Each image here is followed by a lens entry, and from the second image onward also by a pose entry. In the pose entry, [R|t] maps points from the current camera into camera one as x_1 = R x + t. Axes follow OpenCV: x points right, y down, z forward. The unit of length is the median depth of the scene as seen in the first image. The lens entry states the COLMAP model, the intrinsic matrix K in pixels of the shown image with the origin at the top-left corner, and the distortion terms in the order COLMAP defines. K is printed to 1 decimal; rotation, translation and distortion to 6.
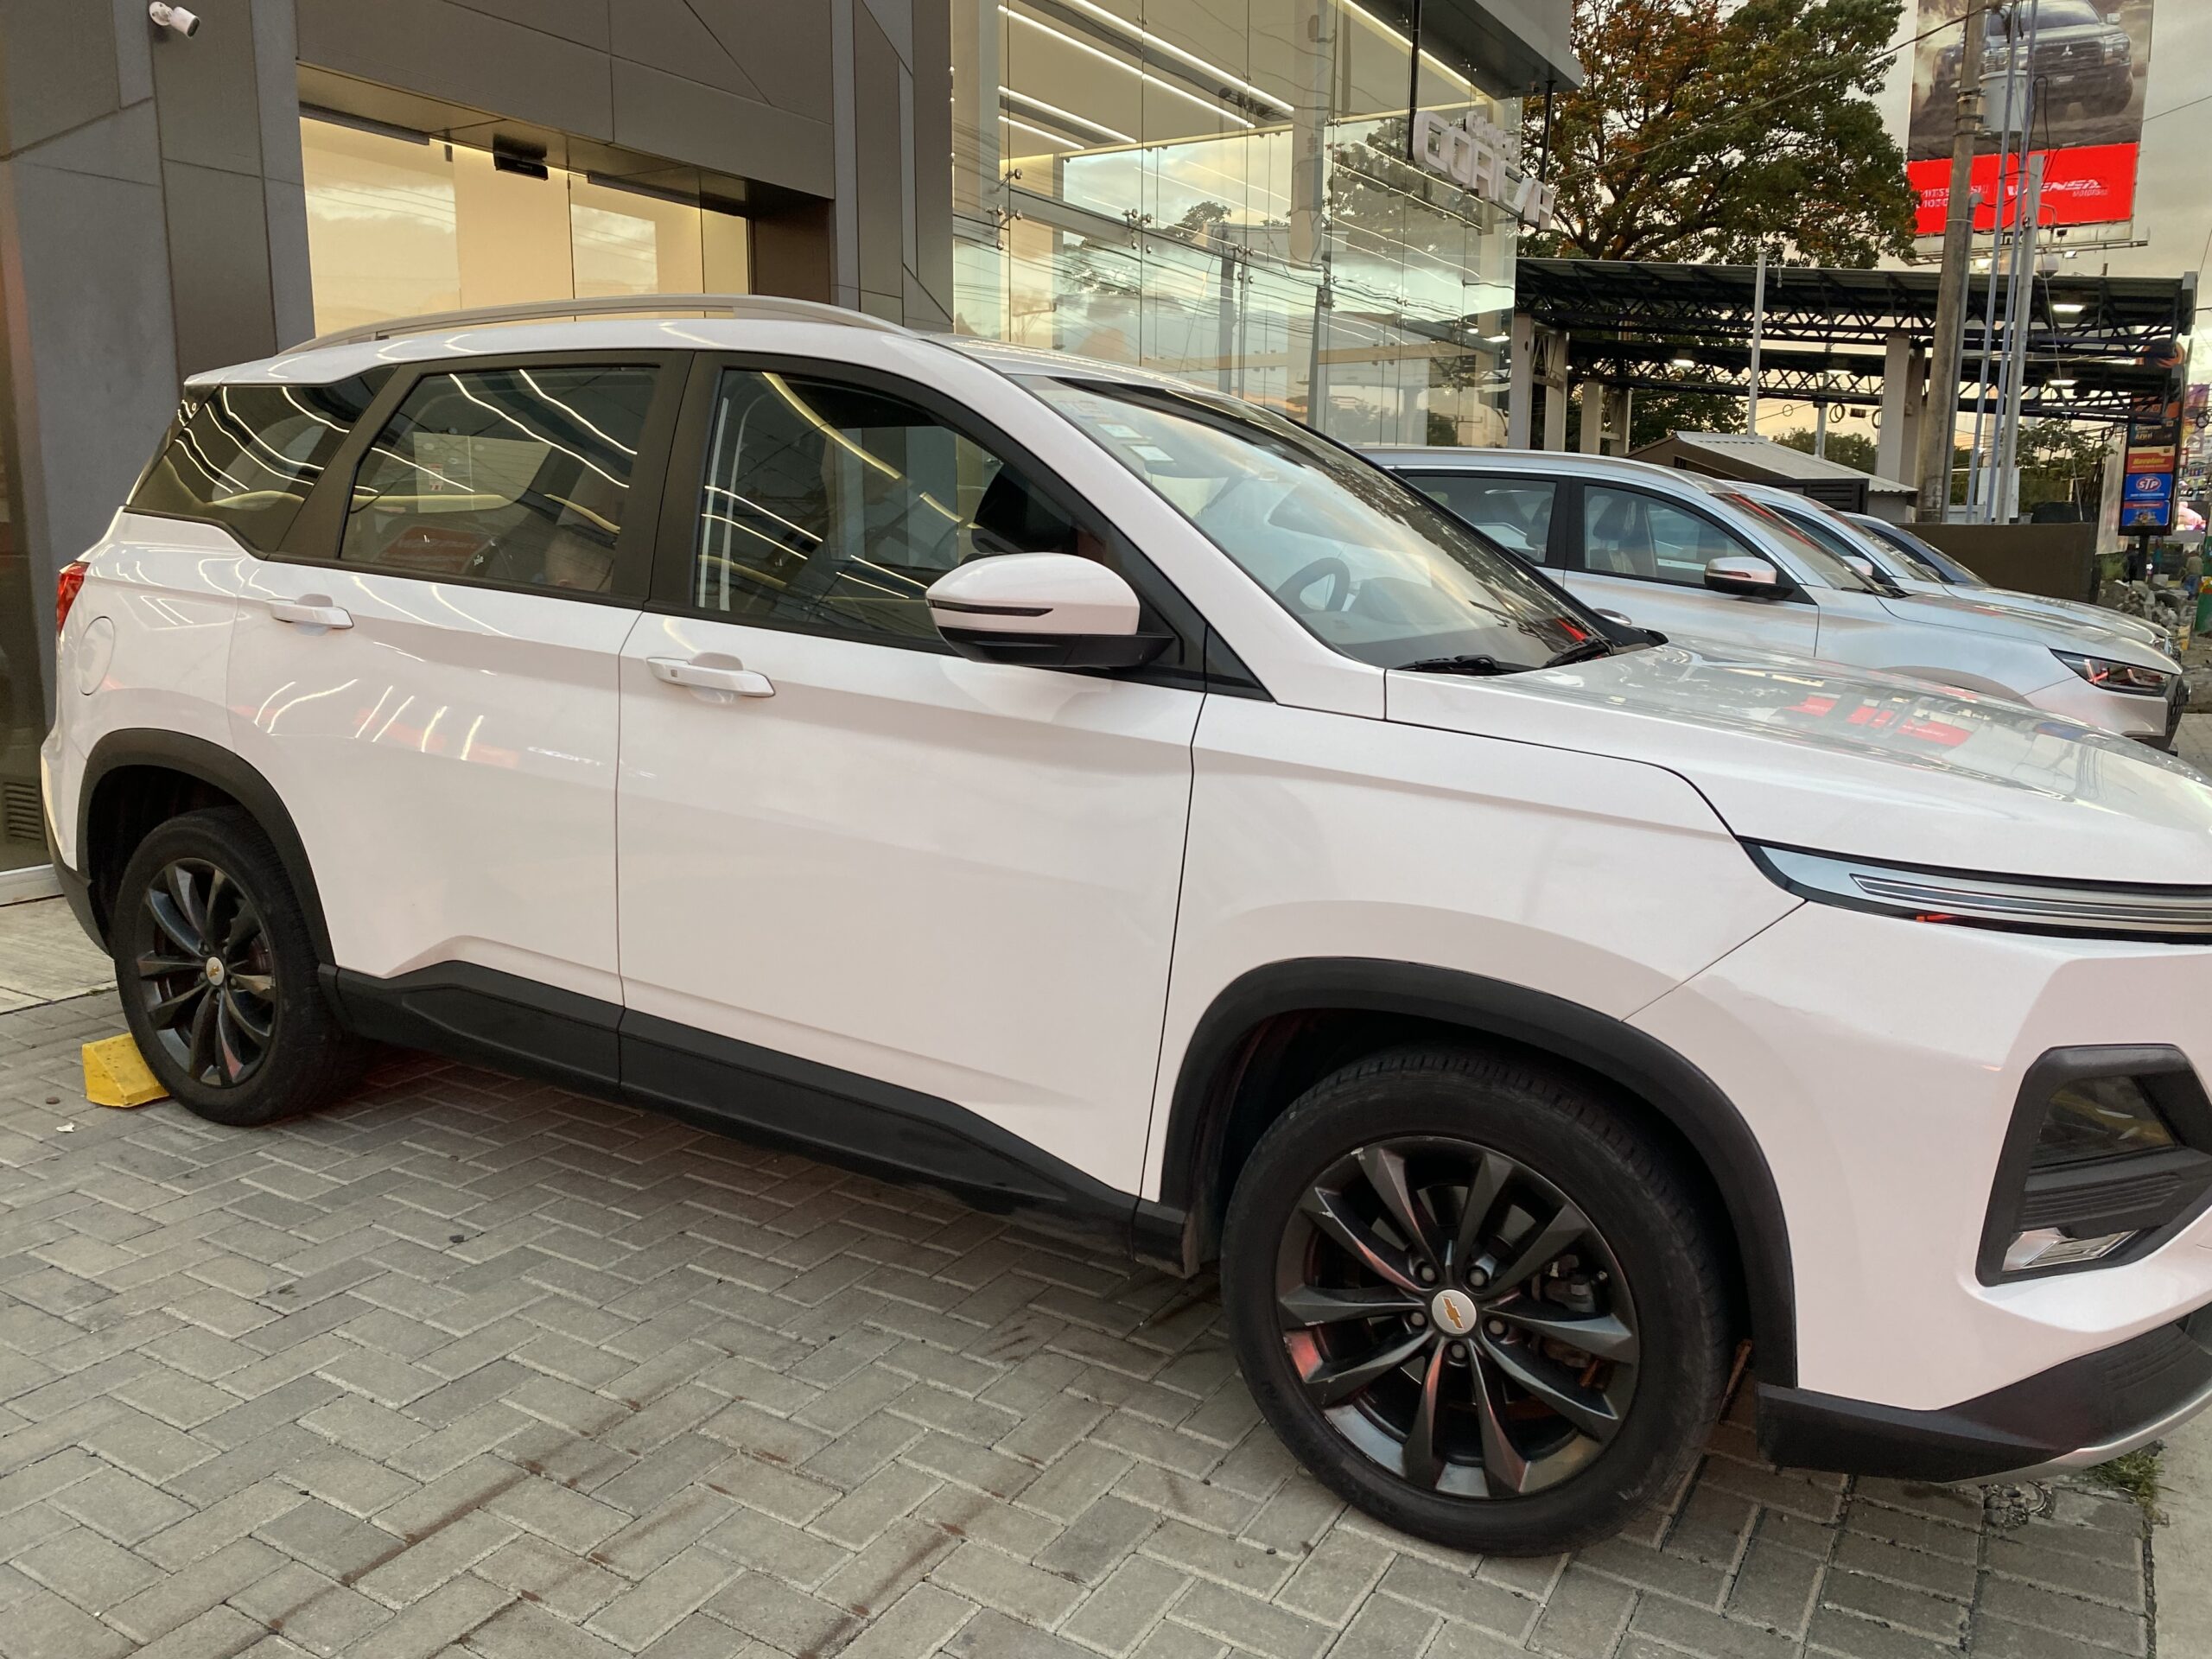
lens RADIAL K [[1818.6, 0, 1106.0], [0, 1818.6, 829.5], [0, 0, 1]] dist [0.035264, -0.003129]
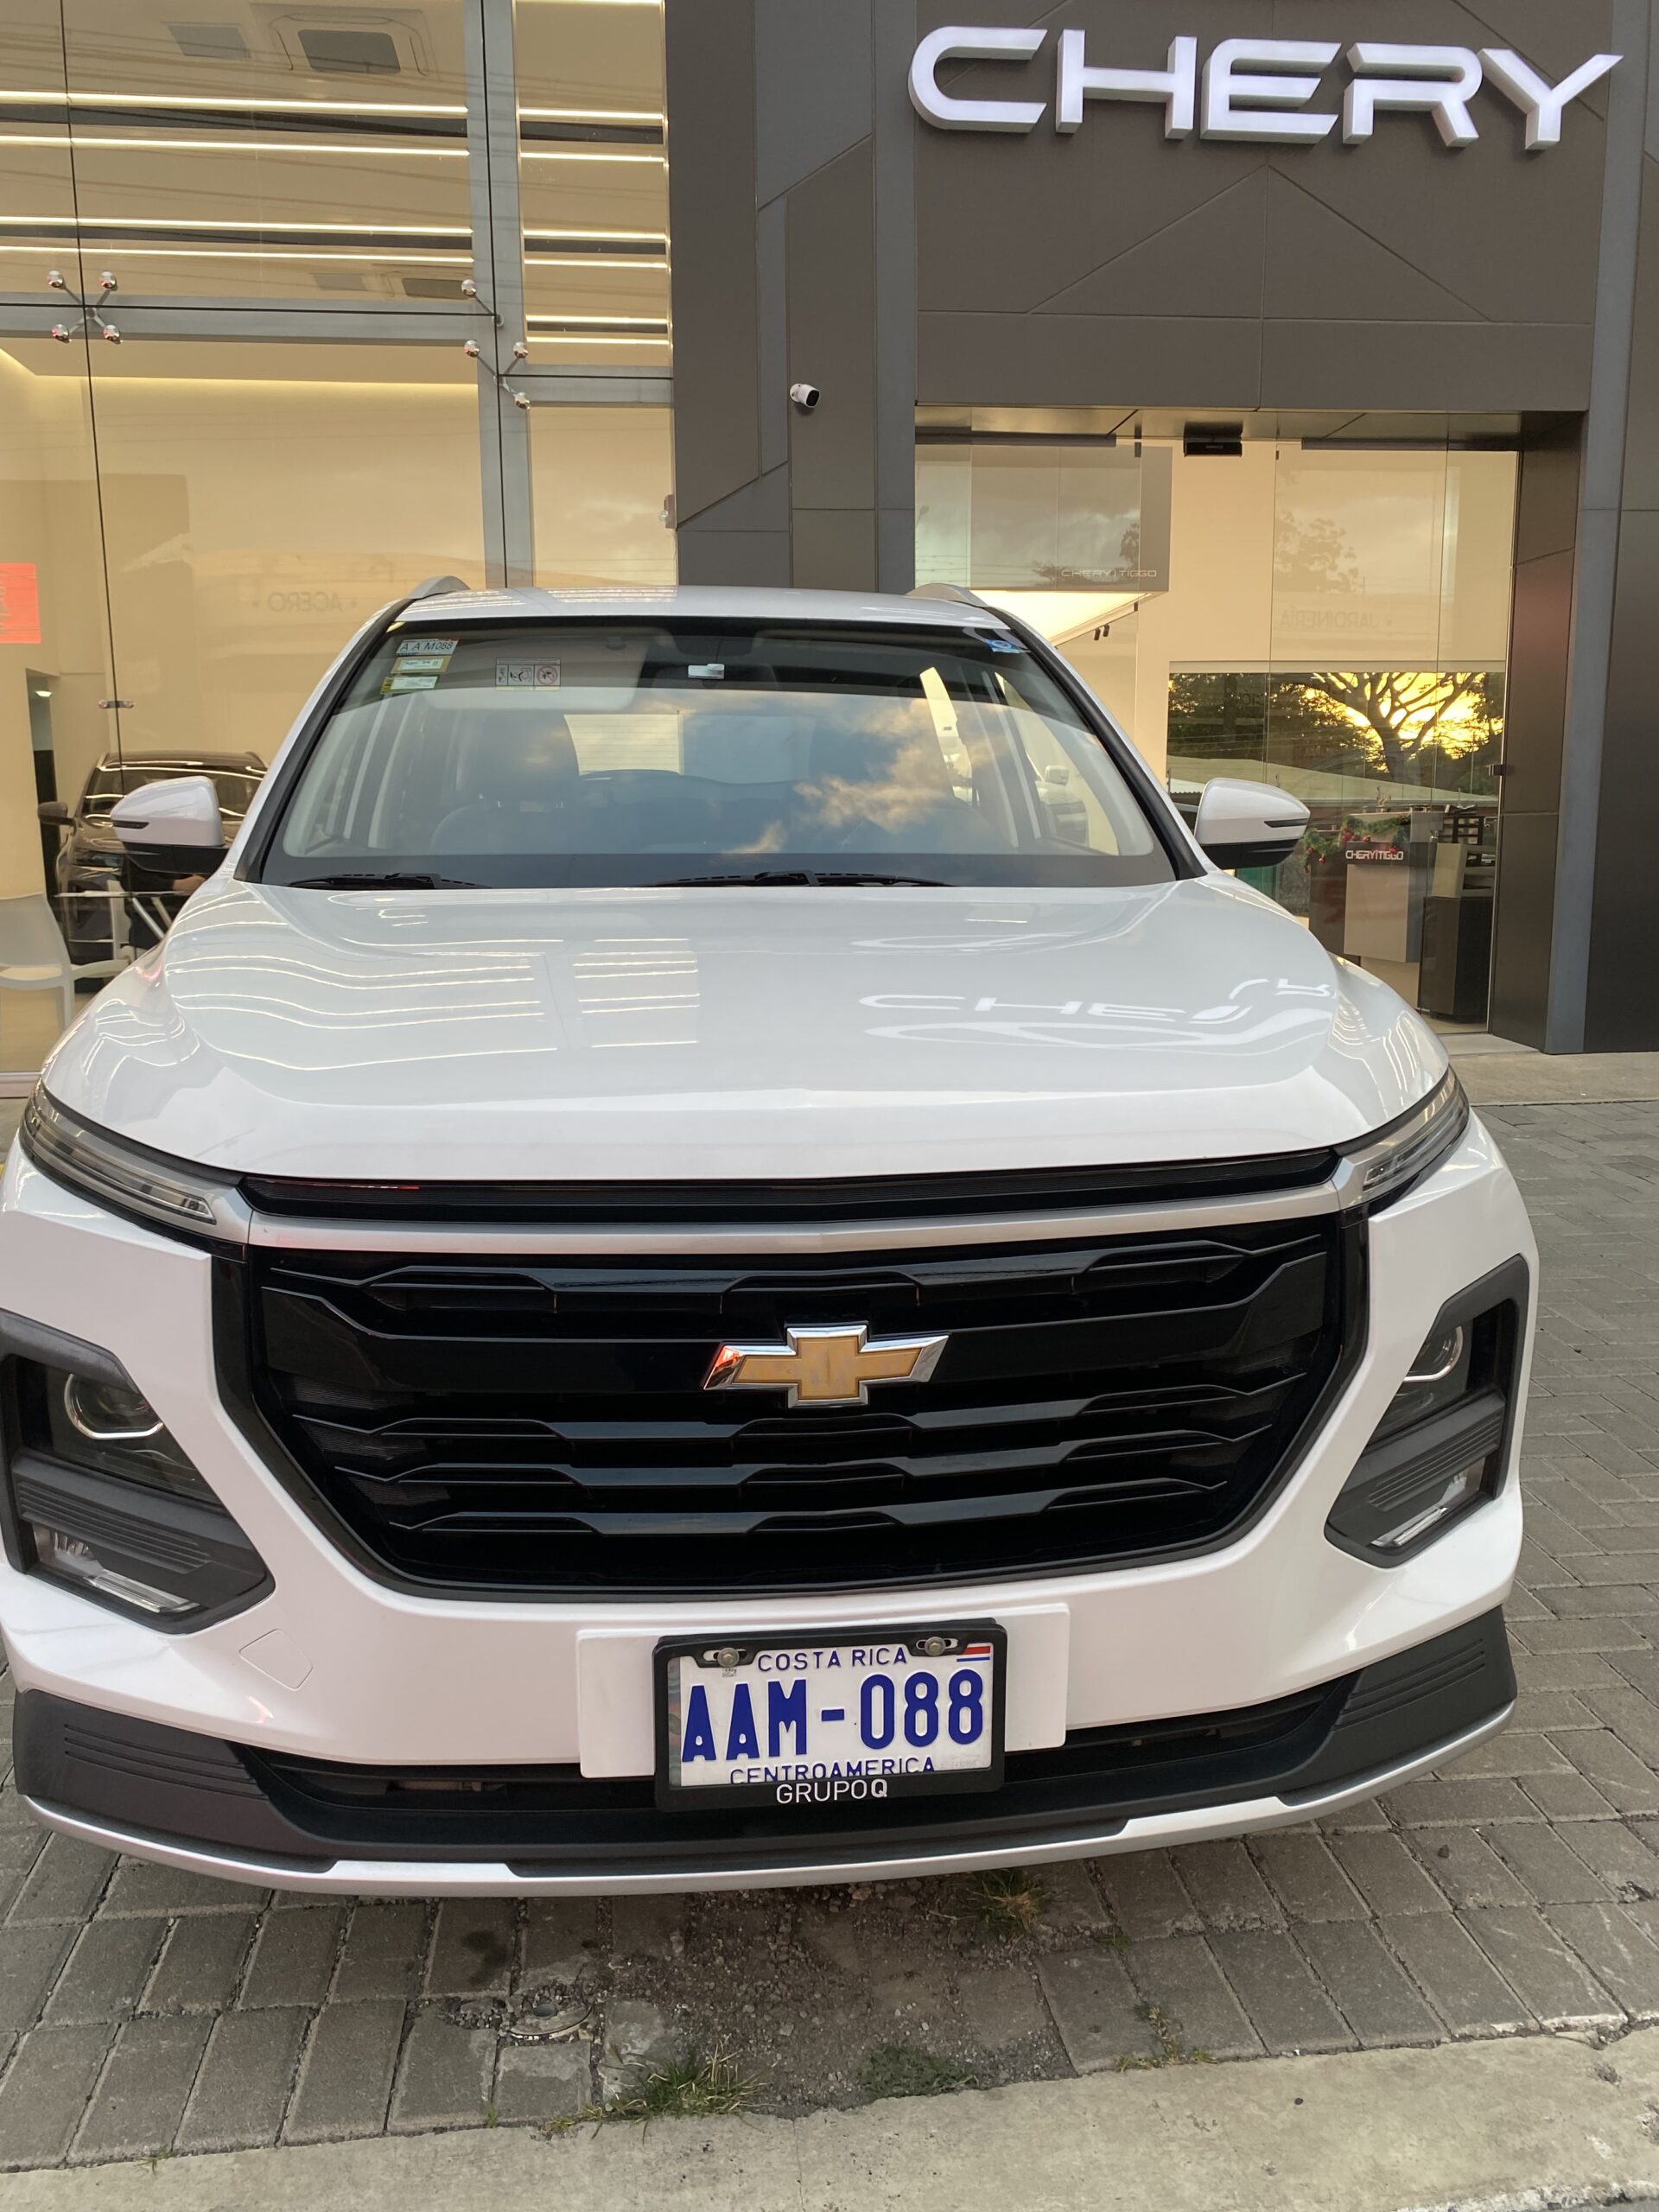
lens RADIAL K [[1818.6, 0, 829.5], [0, 1818.6, 1106.0], [0, 0, 1]] dist [0.035264, -0.003129]
pose [[0.576160, 0.113724, -0.809386, 0.442086], [-0.123695, 0.990999, 0.051190, -0.020560], [0.807922, 0.070623, 0.585042, 0.252890]]
